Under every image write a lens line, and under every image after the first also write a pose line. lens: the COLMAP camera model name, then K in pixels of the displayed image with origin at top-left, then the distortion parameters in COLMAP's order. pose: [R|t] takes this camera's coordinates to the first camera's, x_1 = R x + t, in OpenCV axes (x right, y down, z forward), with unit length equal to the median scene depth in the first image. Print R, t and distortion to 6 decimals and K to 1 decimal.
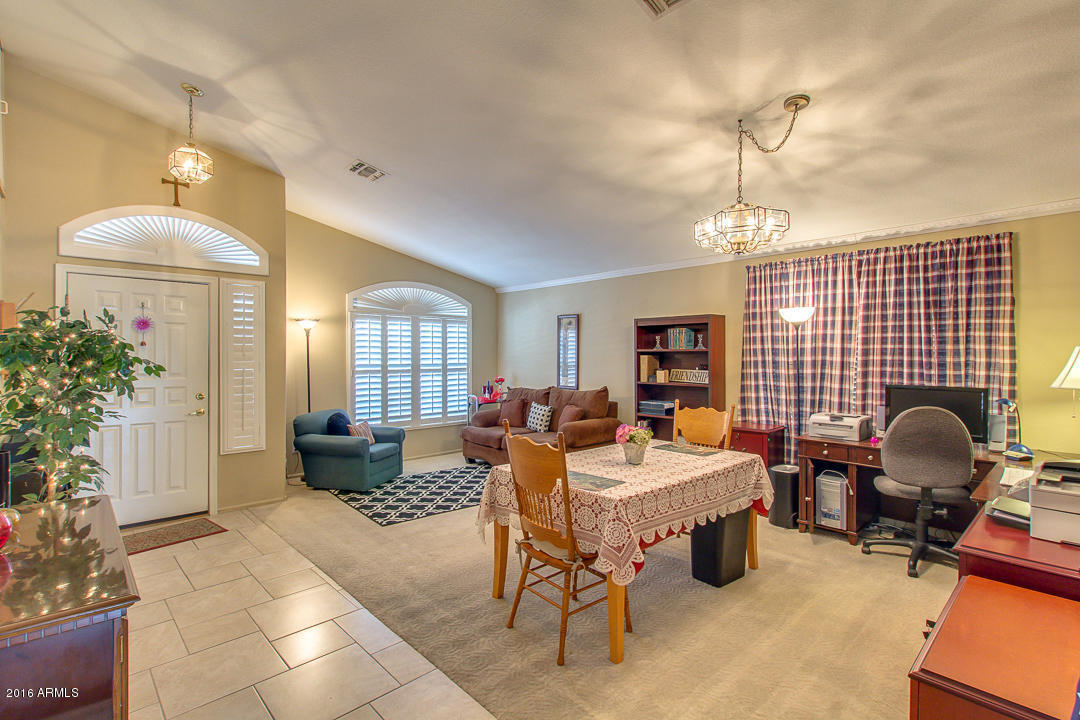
lens RADIAL K [[494.0, 0, 534.5], [0, 494.0, 356.9], [0, 0, 1]] dist [0.001340, -0.001191]
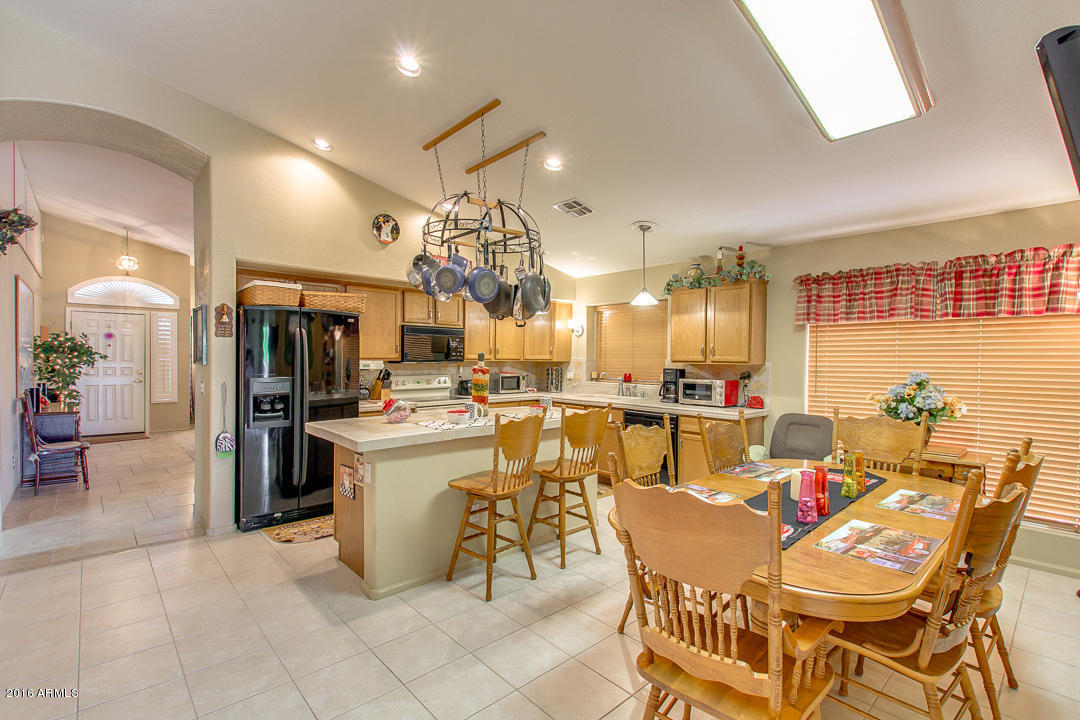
lens RADIAL K [[494.0, 0, 545.3], [0, 494.0, 361.2], [0, 0, 1]] dist [0.001340, -0.001191]
pose [[0.999766, 0.011965, -0.018049, 1.412561], [-0.011820, 0.999897, 0.008108, 0.001804], [0.018145, -0.007892, 0.999804, -1.358882]]
